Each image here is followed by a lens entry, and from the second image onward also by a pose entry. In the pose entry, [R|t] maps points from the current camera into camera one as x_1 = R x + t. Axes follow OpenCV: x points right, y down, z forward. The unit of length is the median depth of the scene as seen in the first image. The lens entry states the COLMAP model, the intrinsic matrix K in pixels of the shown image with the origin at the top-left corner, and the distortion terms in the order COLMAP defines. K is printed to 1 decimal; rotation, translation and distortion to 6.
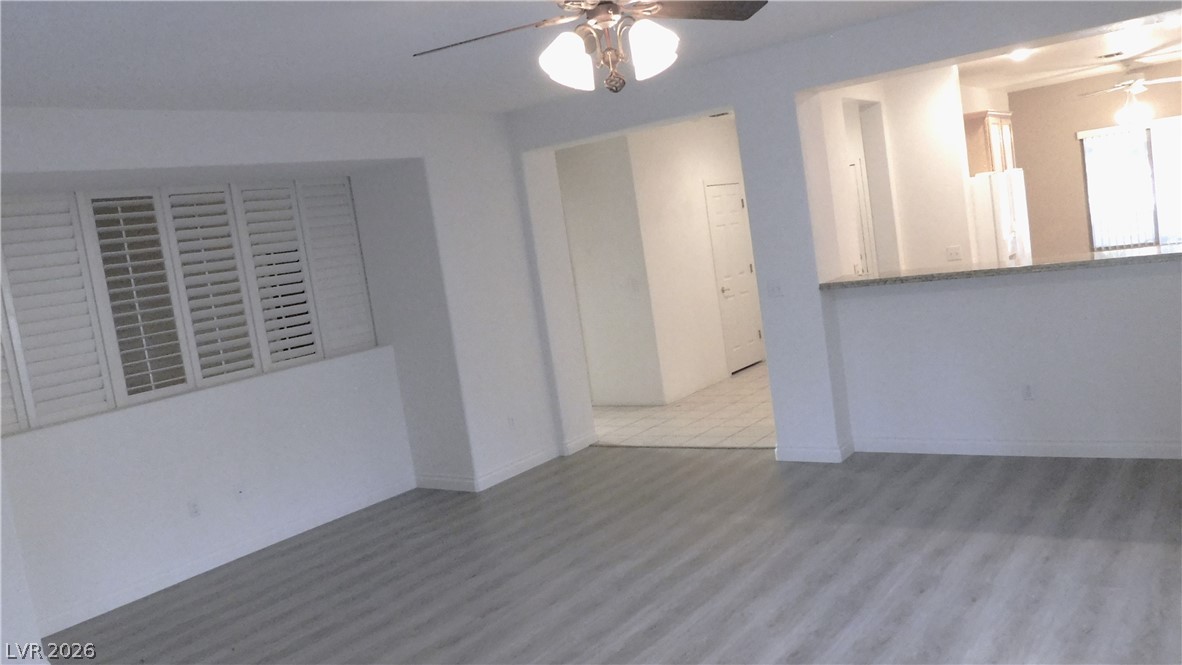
lens RADIAL K [[942.7, 0, 597.7], [0, 942.7, 329.7], [0, 0, 1]] dist [-0.037406, 0.000750]
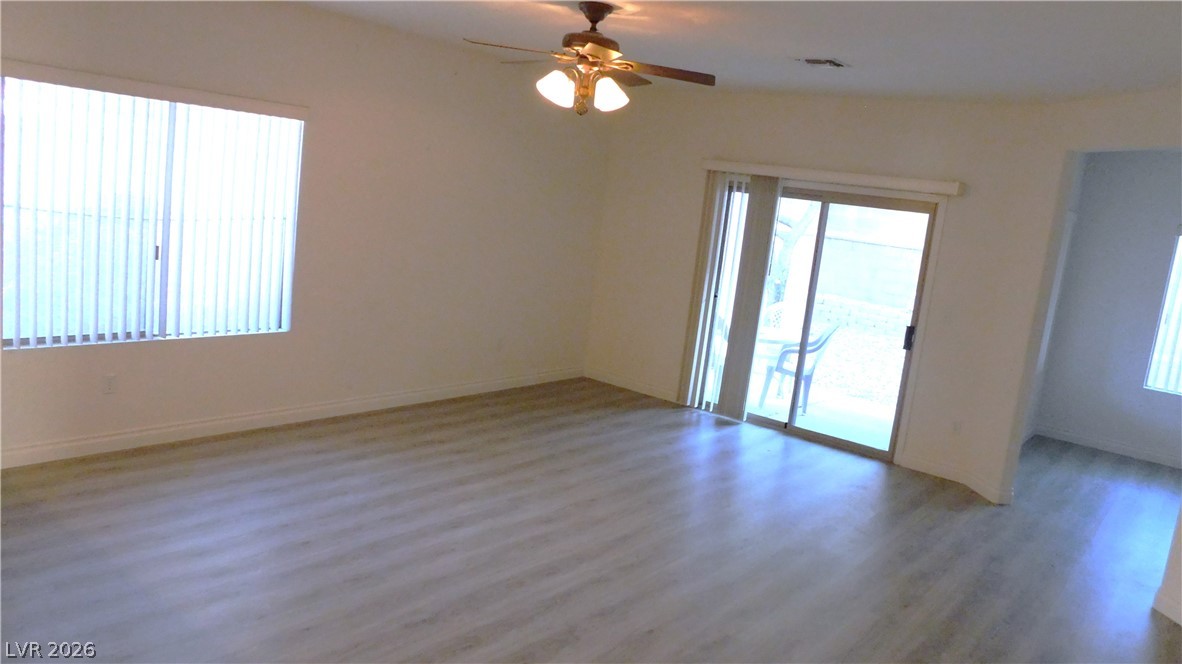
lens RADIAL K [[879.3, 0, 590.1], [0, 879.3, 324.3], [0, 0, 1]] dist [-0.052386, 0.001201]
pose [[-0.999039, 0.021810, 0.038027, -0.024899], [0.030540, 0.968580, 0.246819, -0.163493], [-0.031449, 0.247743, -0.968315, 1.476228]]
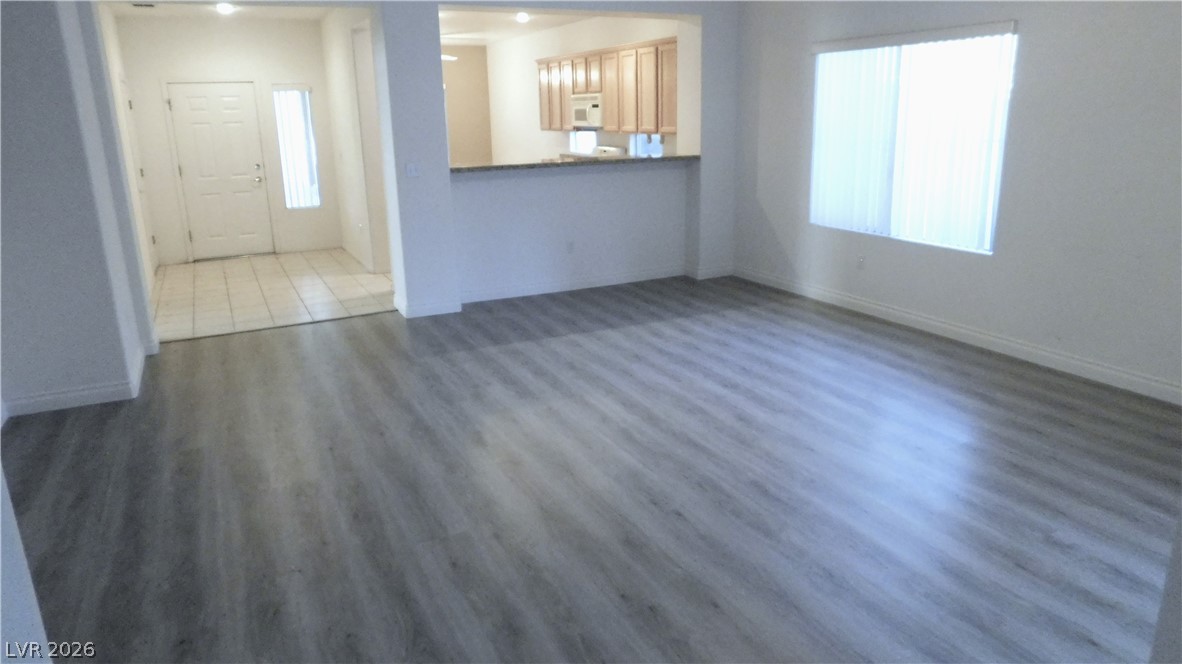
lens RADIAL K [[776.9, 0, 588.6], [0, 776.9, 330.3], [0, 0, 1]] dist [-0.070436, 0.053753]
pose [[0.464397, -0.111864, 0.878534, -0.697813], [0.046133, 0.993700, 0.102141, 0.079476], [-0.884425, -0.006905, 0.466632, 0.418269]]
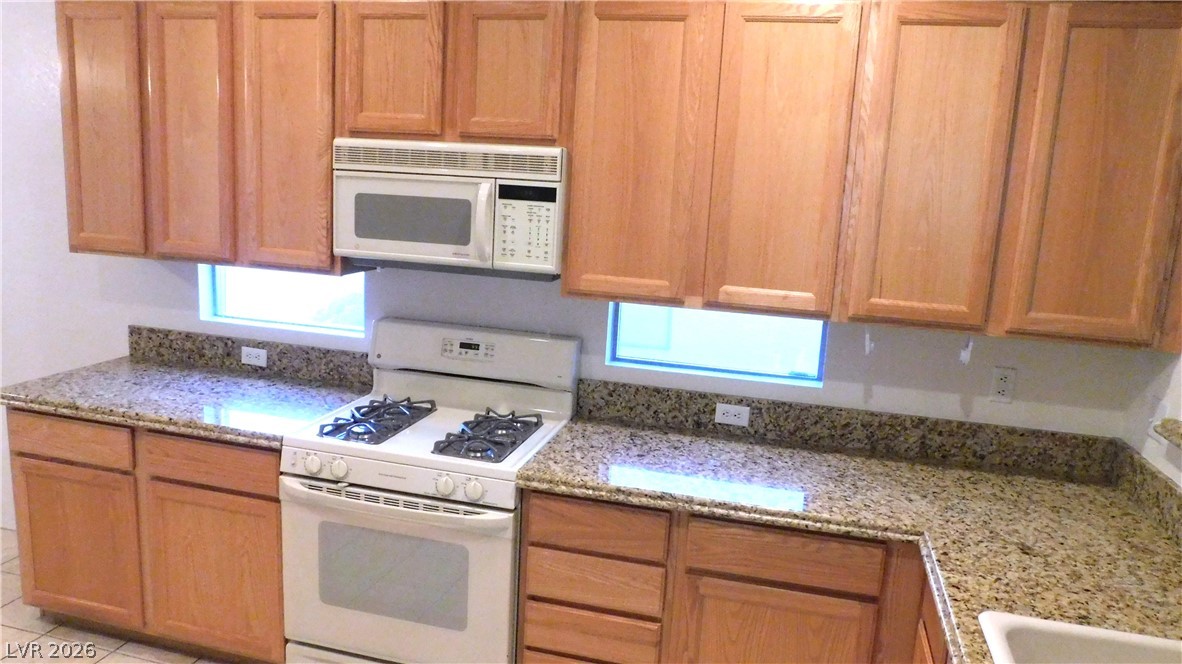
lens RADIAL K [[835.4, 0, 596.1], [0, 835.4, 329.2], [0, 0, 1]] dist [-0.069059, 0.044631]
pose [[-0.369598, -0.043898, 0.928154, 0.421691], [0.092823, 0.992143, 0.083887, -0.200505], [-0.924544, 0.117158, -0.362619, 1.358001]]
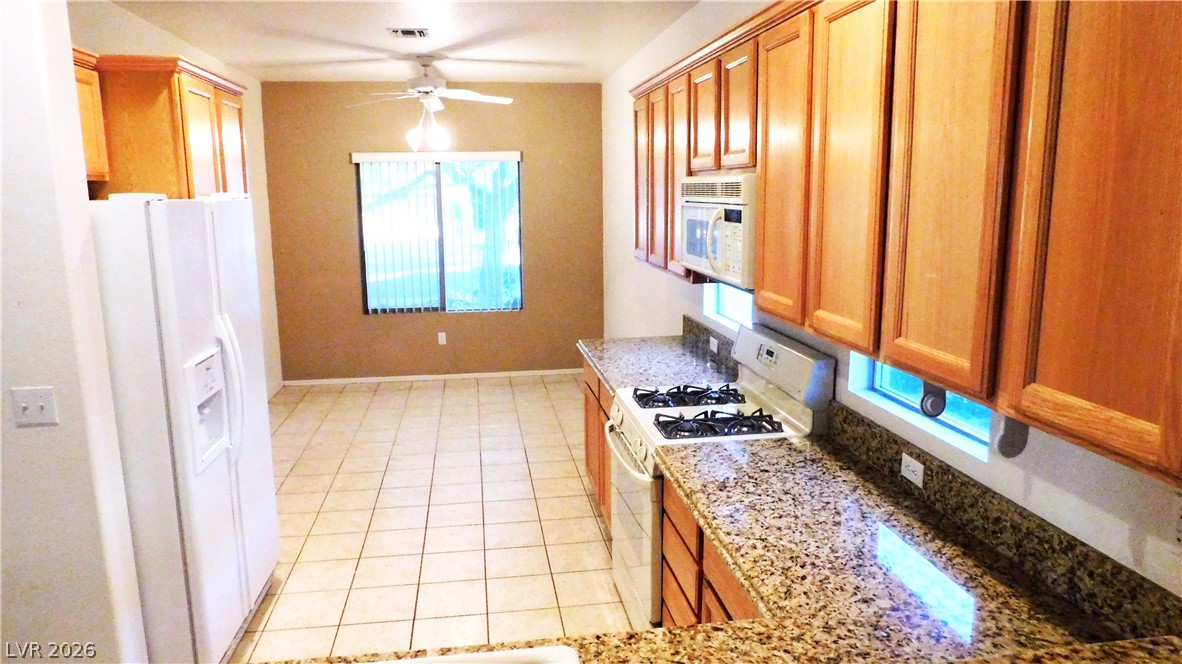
lens RADIAL K [[776.9, 0, 594.0], [0, 776.9, 329.3], [0, 0, 1]] dist [-0.070436, 0.053753]
pose [[0.701819, 0.012501, 0.712246, 0.462386], [-0.021700, 0.999757, 0.003835, -0.167852], [-0.712025, -0.018147, 0.701920, 0.924622]]
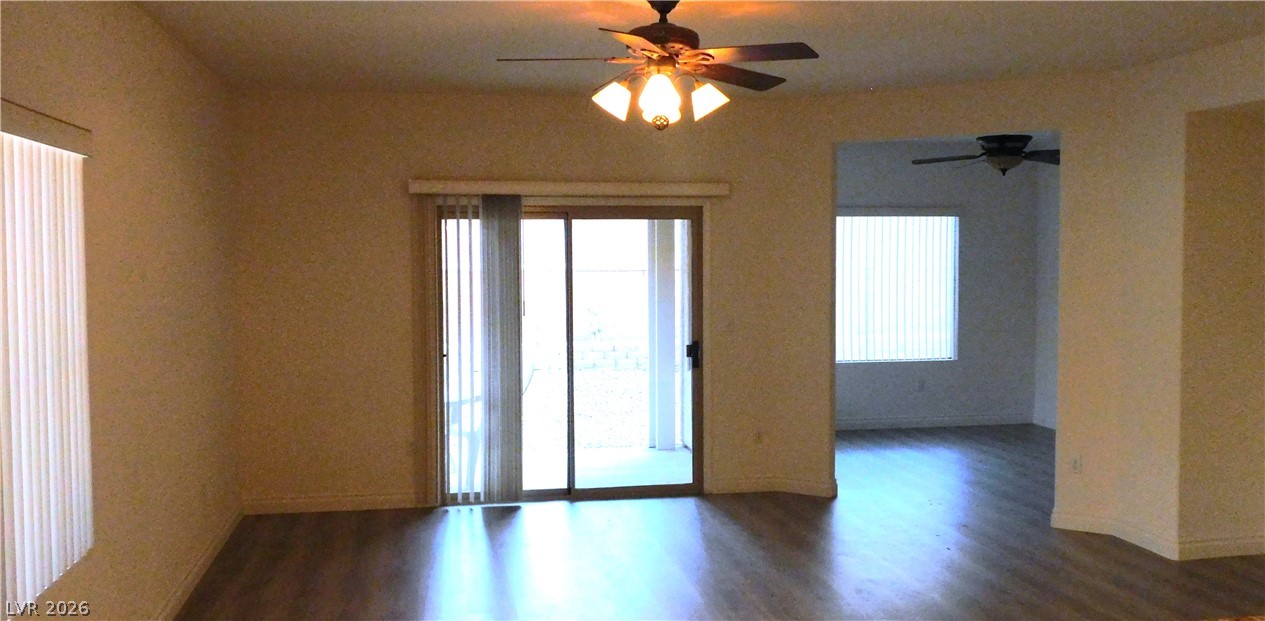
lens RADIAL K [[1119.3, 0, 632.9], [0, 1119.3, 311.6], [0, 0, 1]] dist [0.016634, -0.000003]
pose [[-0.678495, 0.184025, -0.711182, 0.657809], [0.032050, 0.974608, 0.221612, -0.205058], [0.733906, 0.127569, -0.667165, 1.167713]]
